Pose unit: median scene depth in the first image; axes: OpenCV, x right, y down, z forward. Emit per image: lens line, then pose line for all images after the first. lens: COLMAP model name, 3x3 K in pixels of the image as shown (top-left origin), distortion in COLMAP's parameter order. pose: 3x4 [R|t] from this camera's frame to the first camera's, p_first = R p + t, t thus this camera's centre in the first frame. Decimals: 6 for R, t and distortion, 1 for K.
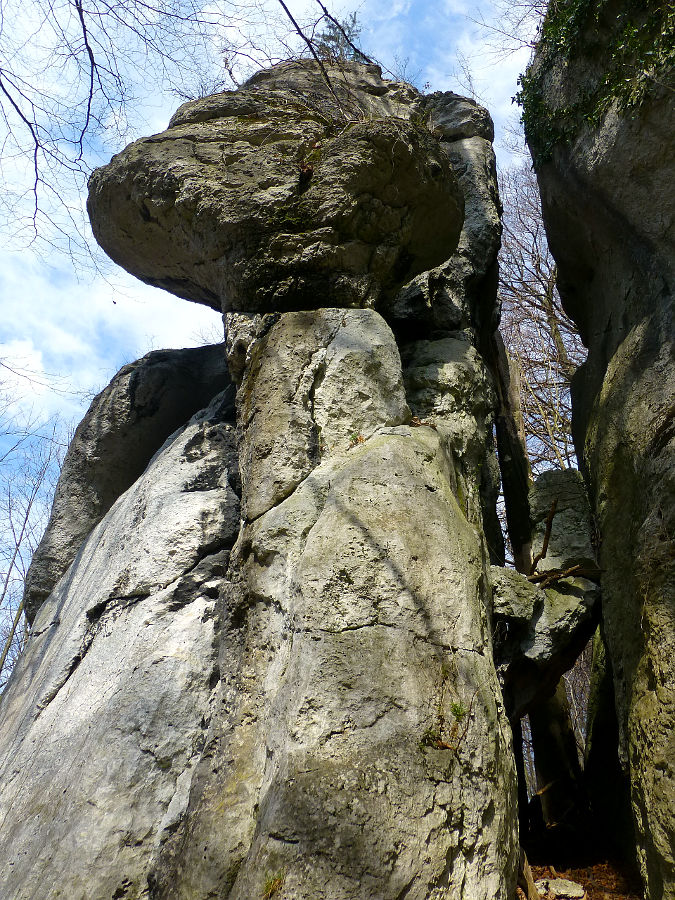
lens RADIAL K [[646.1, 0, 340.5], [0, 646.1, 444.1], [0, 0, 1]] dist [-0.020825, -0.000145]
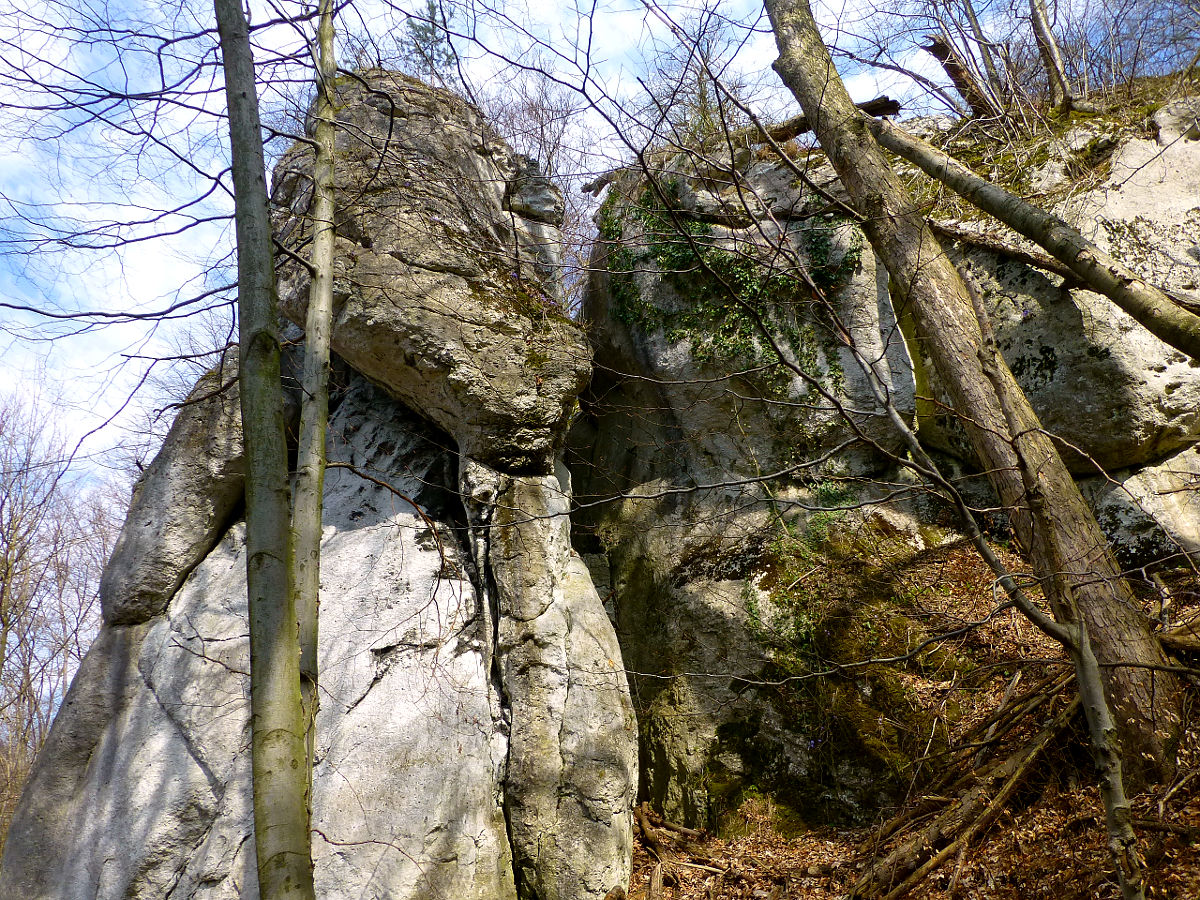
lens RADIAL K [[861.4, 0, 598.4], [0, 861.4, 454.1], [0, 0, 1]] dist [-0.020825, -0.000145]
pose [[0.819008, 0.162771, 0.550211, -1.127975], [-0.242562, 0.967239, 0.074920, -0.475583], [-0.519990, -0.194820, 0.831658, -0.918201]]
